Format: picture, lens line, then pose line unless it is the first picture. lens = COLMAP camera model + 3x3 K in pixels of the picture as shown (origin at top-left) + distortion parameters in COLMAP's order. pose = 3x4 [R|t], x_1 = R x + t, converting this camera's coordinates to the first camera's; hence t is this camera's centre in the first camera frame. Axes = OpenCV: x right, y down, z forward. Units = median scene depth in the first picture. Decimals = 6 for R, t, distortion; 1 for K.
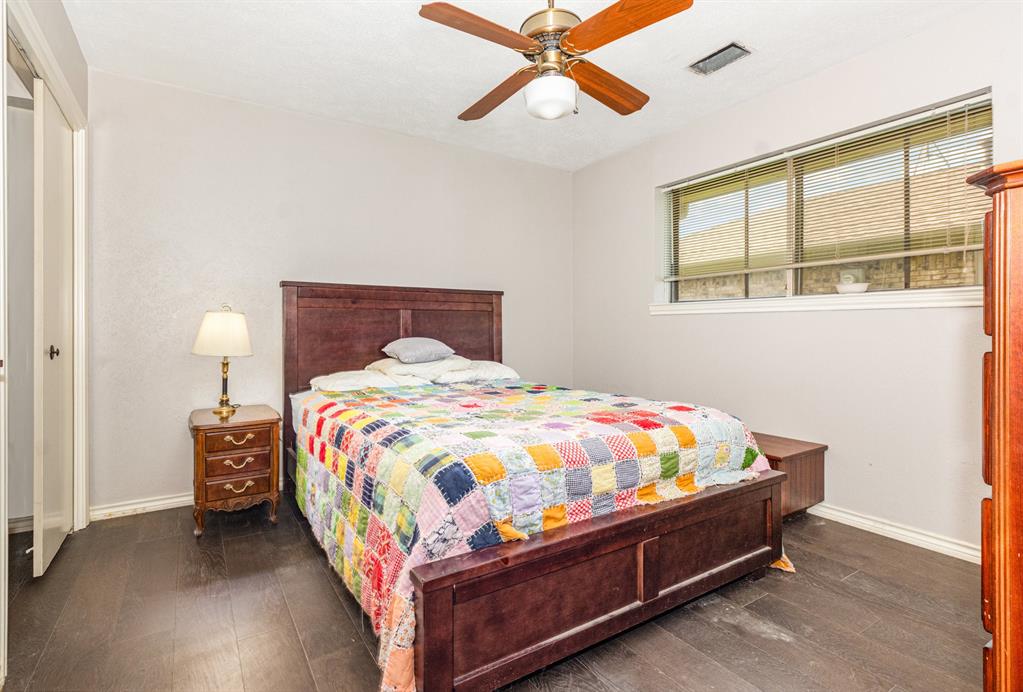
lens RADIAL K [[475.5, 0, 489.1], [0, 475.5, 334.3], [0, 0, 1]] dist [0.000534, 0.000032]
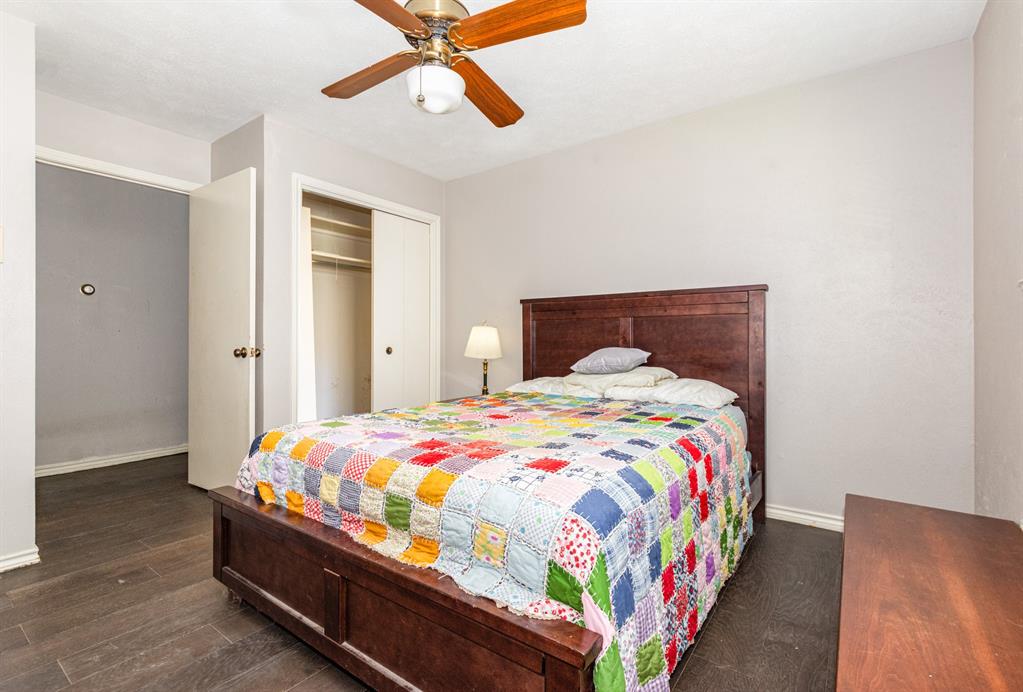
lens RADIAL K [[475.5, 0, 517.7], [0, 475.5, 343.0], [0, 0, 1]] dist [0.000534, 0.000032]
pose [[0.385747, 0.008498, -0.922566, 0.987697], [-0.012108, 0.999918, 0.004148, -0.005712], [0.922525, 0.009571, 0.385818, 0.742008]]
